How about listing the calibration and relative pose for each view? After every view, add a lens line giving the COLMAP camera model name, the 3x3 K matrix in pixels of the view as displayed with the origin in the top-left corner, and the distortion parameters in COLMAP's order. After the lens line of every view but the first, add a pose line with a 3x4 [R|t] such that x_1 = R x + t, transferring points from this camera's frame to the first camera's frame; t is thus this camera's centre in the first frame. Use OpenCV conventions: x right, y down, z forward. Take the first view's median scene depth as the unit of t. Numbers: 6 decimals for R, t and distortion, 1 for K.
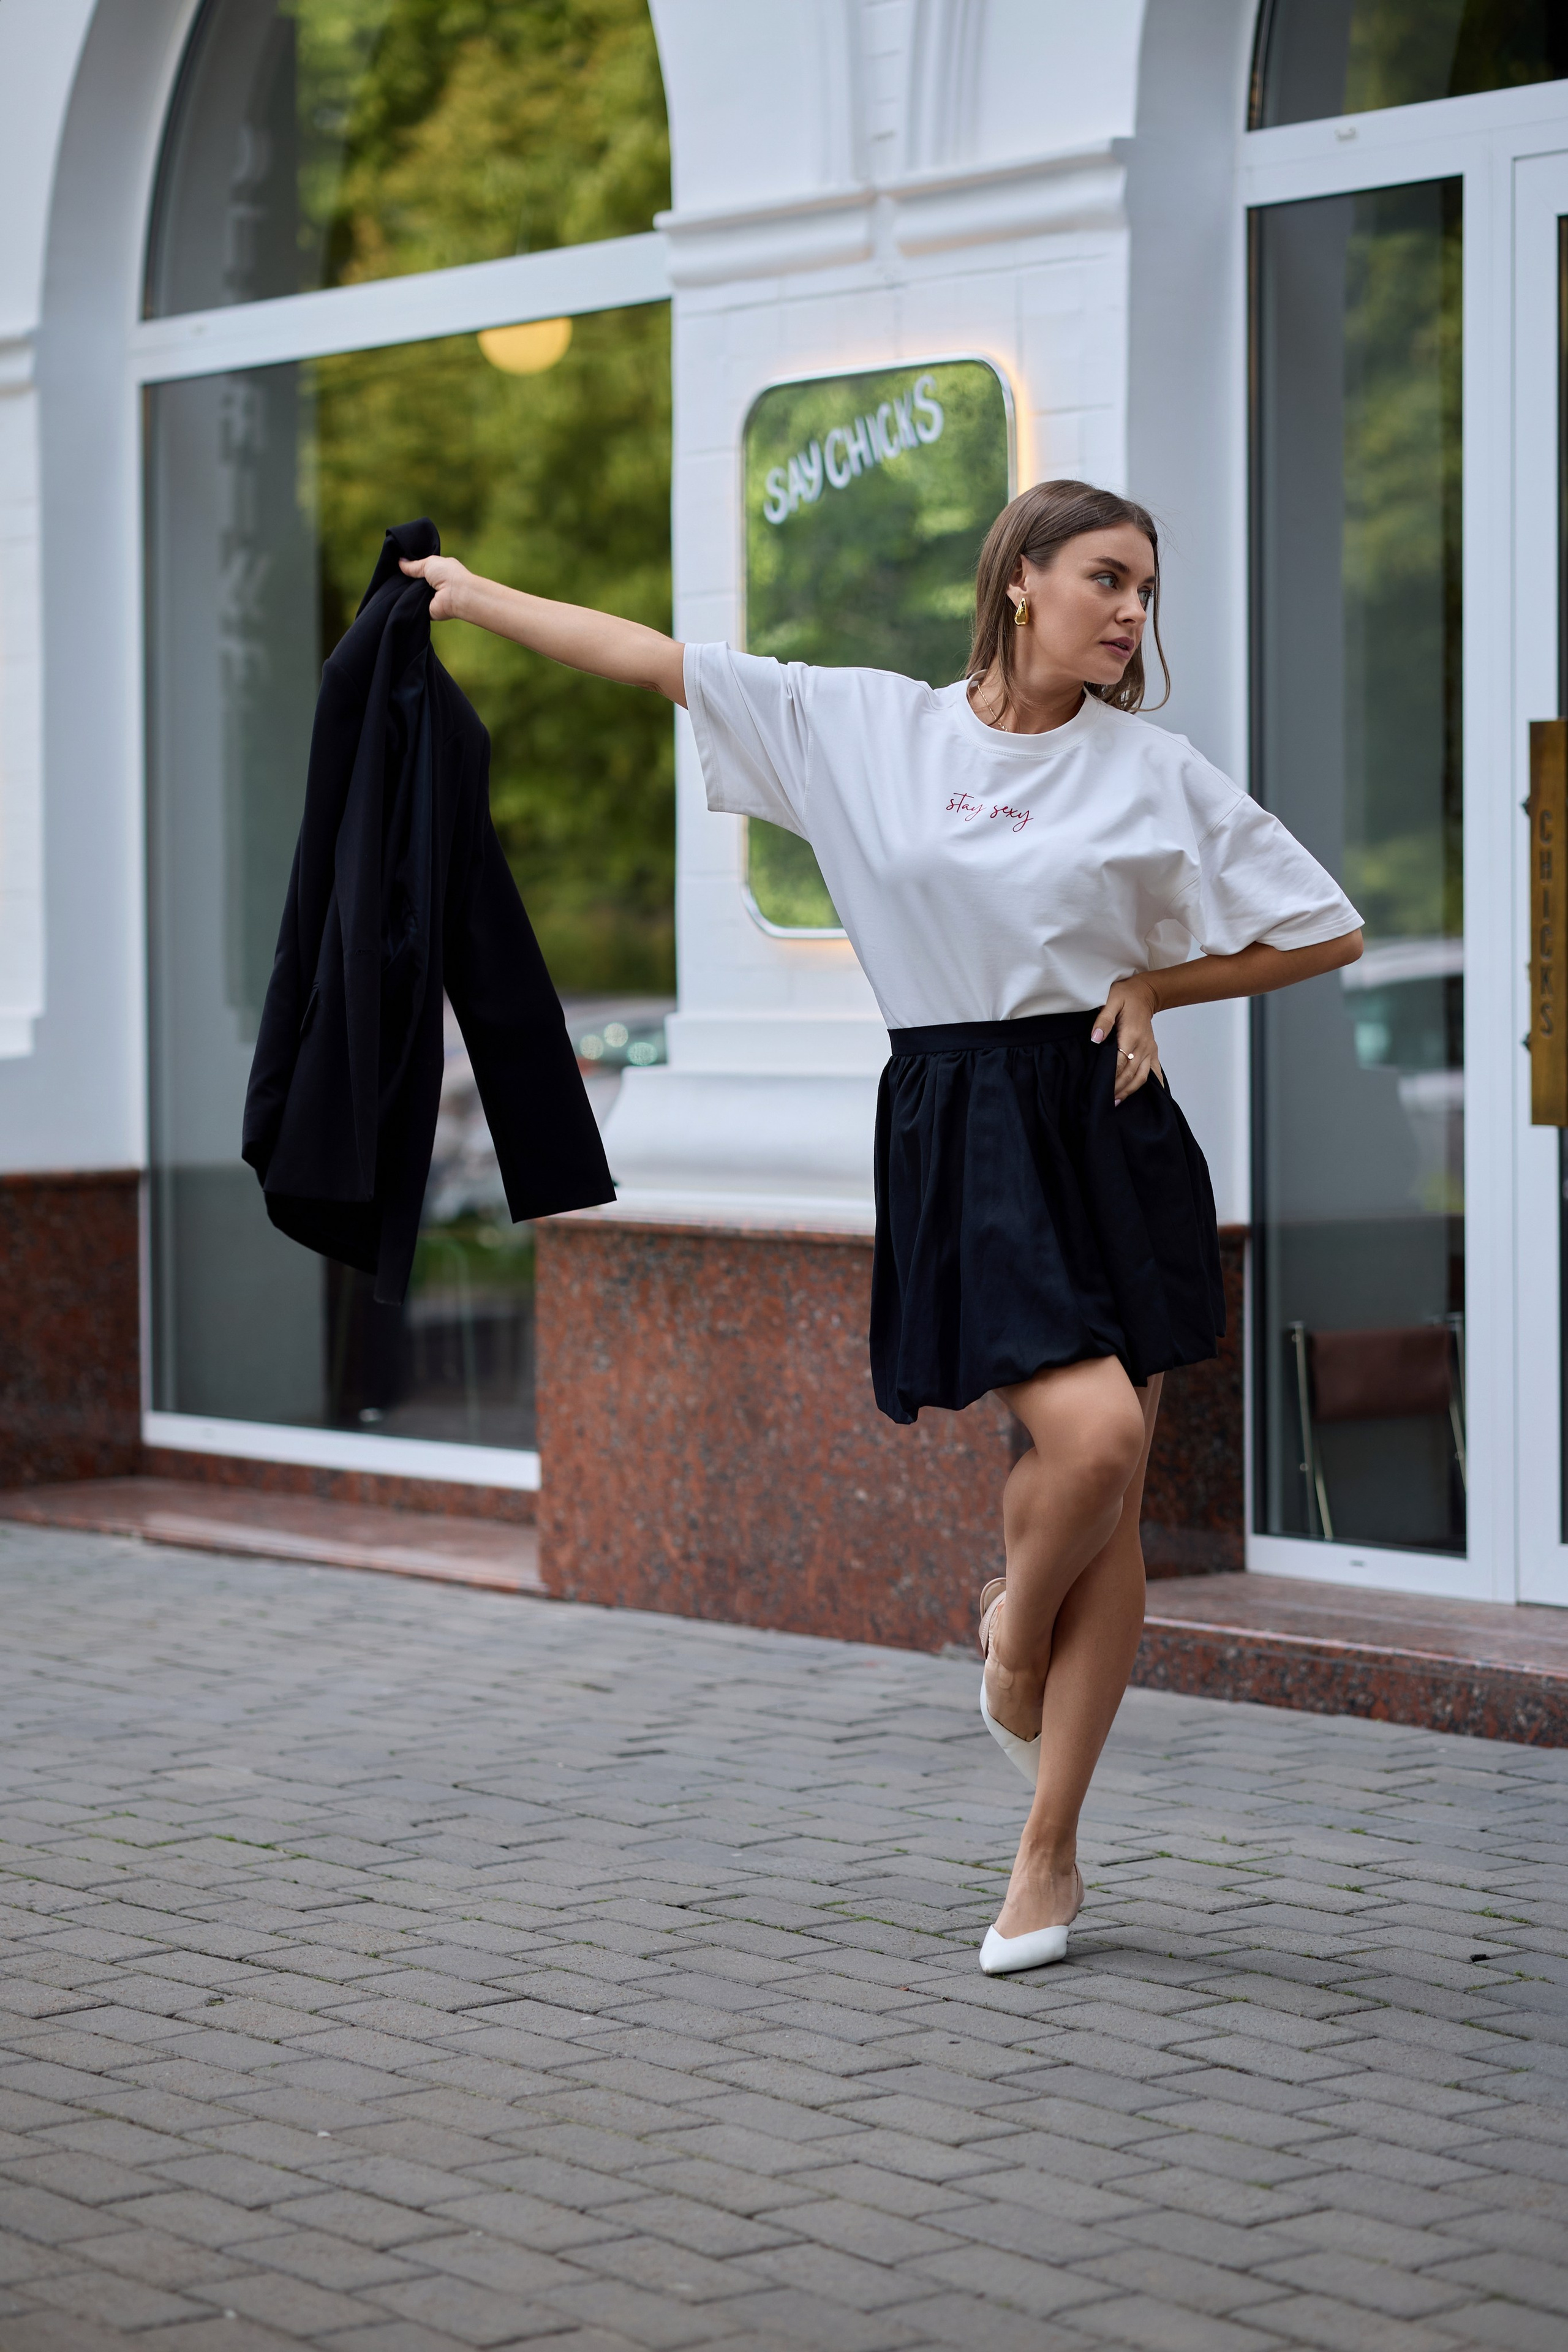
lens RADIAL K [[6056.2, 0, 763.8], [0, 6056.2, 1217.2], [0, 0, 1]] dist [0.152114, 0.000000]
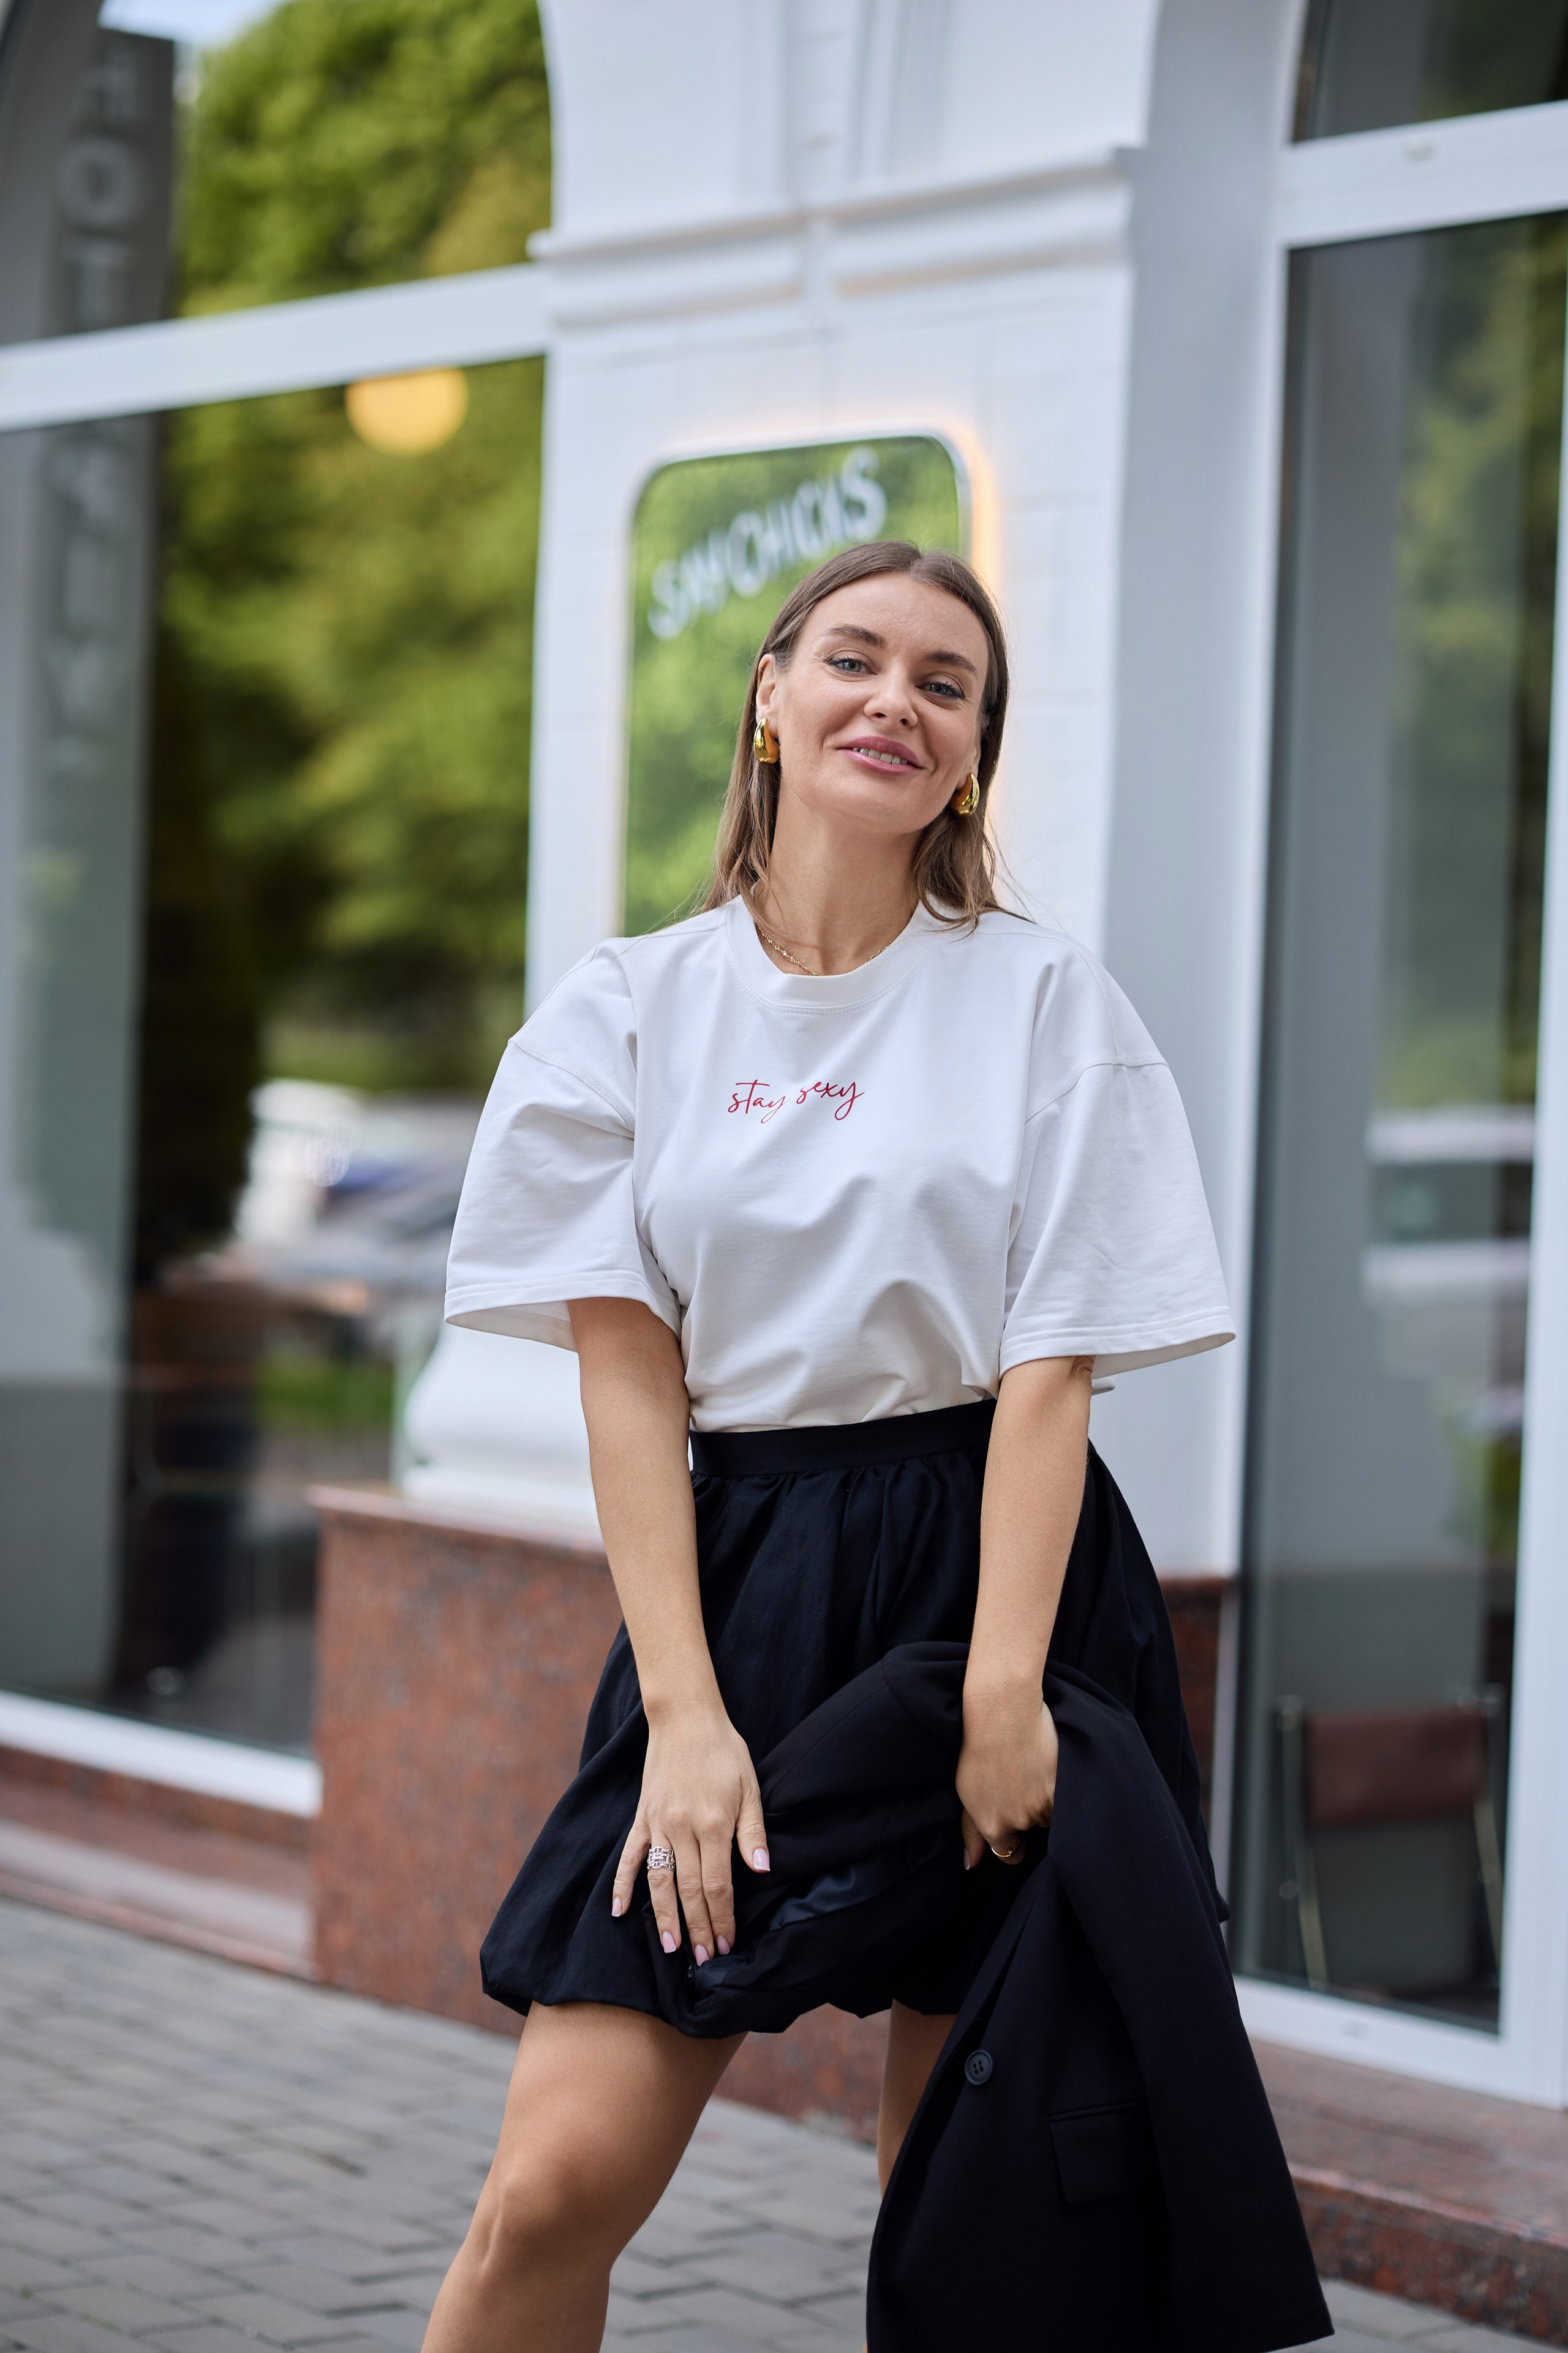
lens RADIAL K [[5667.1, 0, 858.0], [0, 5667.1, 1327.4], [0, 0, 1]] dist [0.145778, 0.000000]
pose [[0.998870, 0.043544, 0.019043, 0.017685], [-0.043591, 0.999047, 0.002092, -0.029317], [-0.018933, -0.002919, 0.999816, 0.282127]]
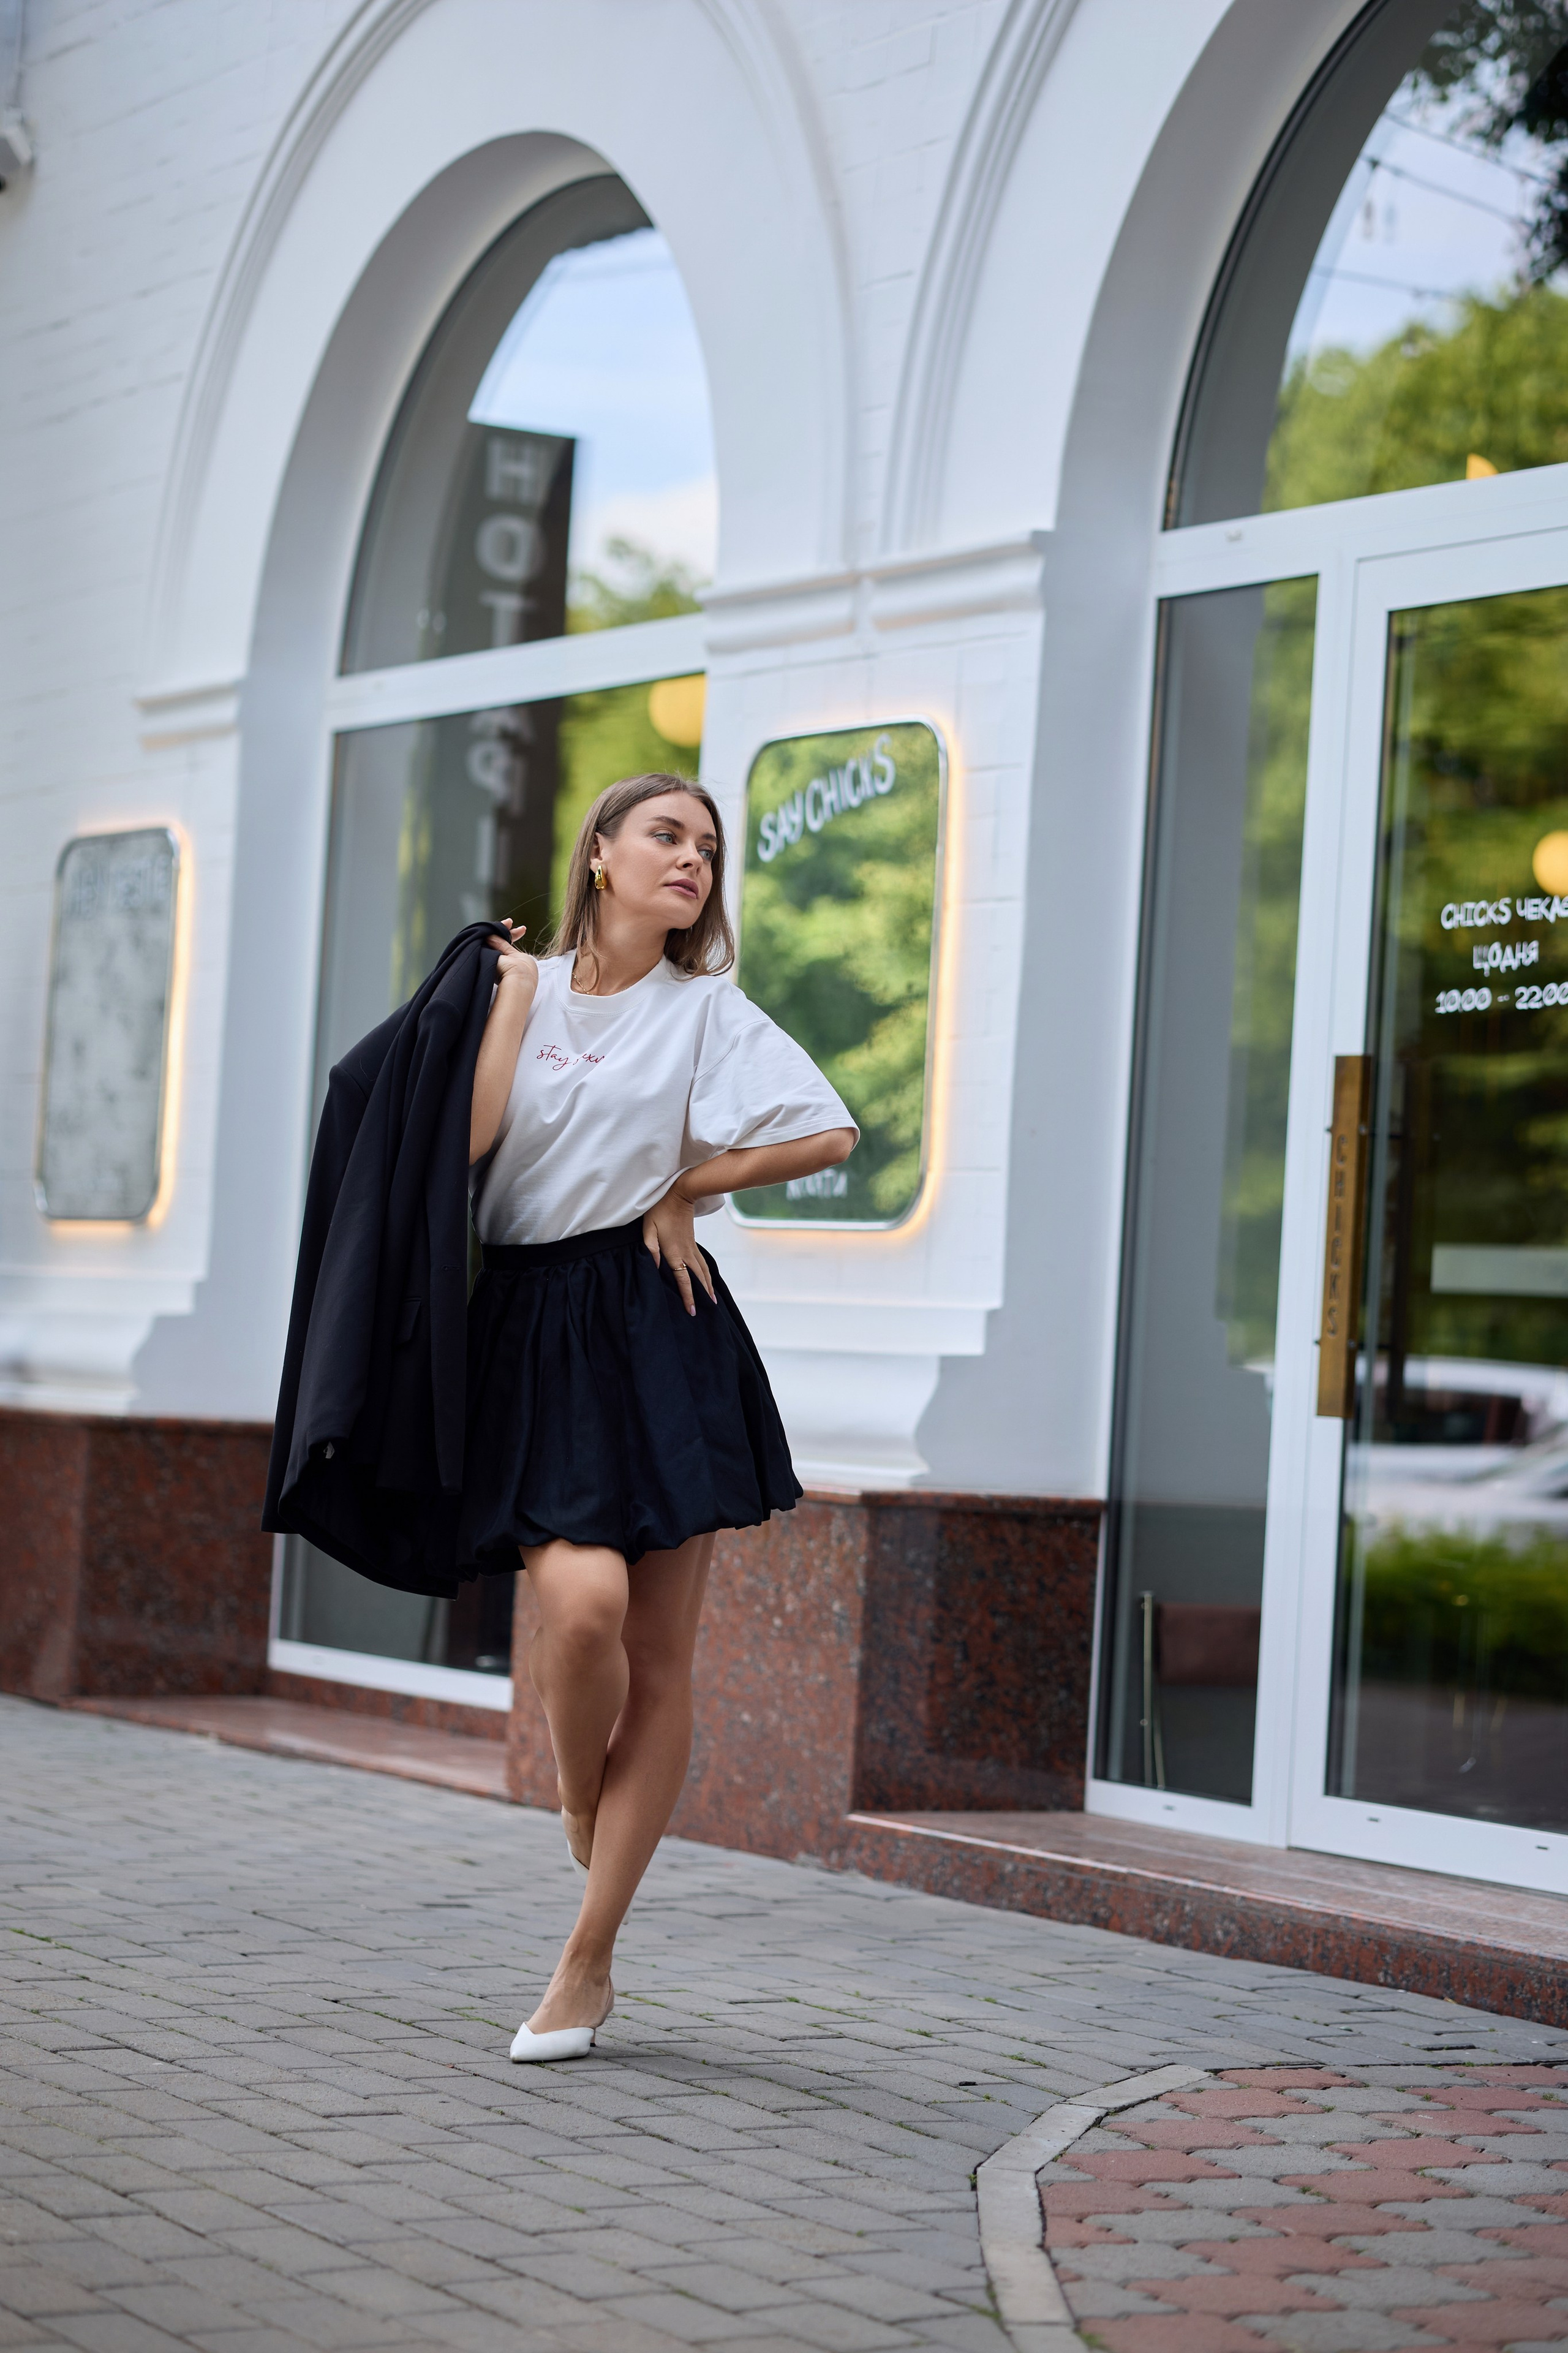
lens RADIAL K [[5667.1, 0, 739.4], [0, 5667.1, 1302.5], [0, 0, 1]] dist [0.145778, 0.000000]
pose [[0.990580, 0.064575, -0.120756, 0.137120], [-0.071408, 0.996031, -0.053135, 0.025387], [0.116846, 0.061258, 0.991259, -0.044596]]
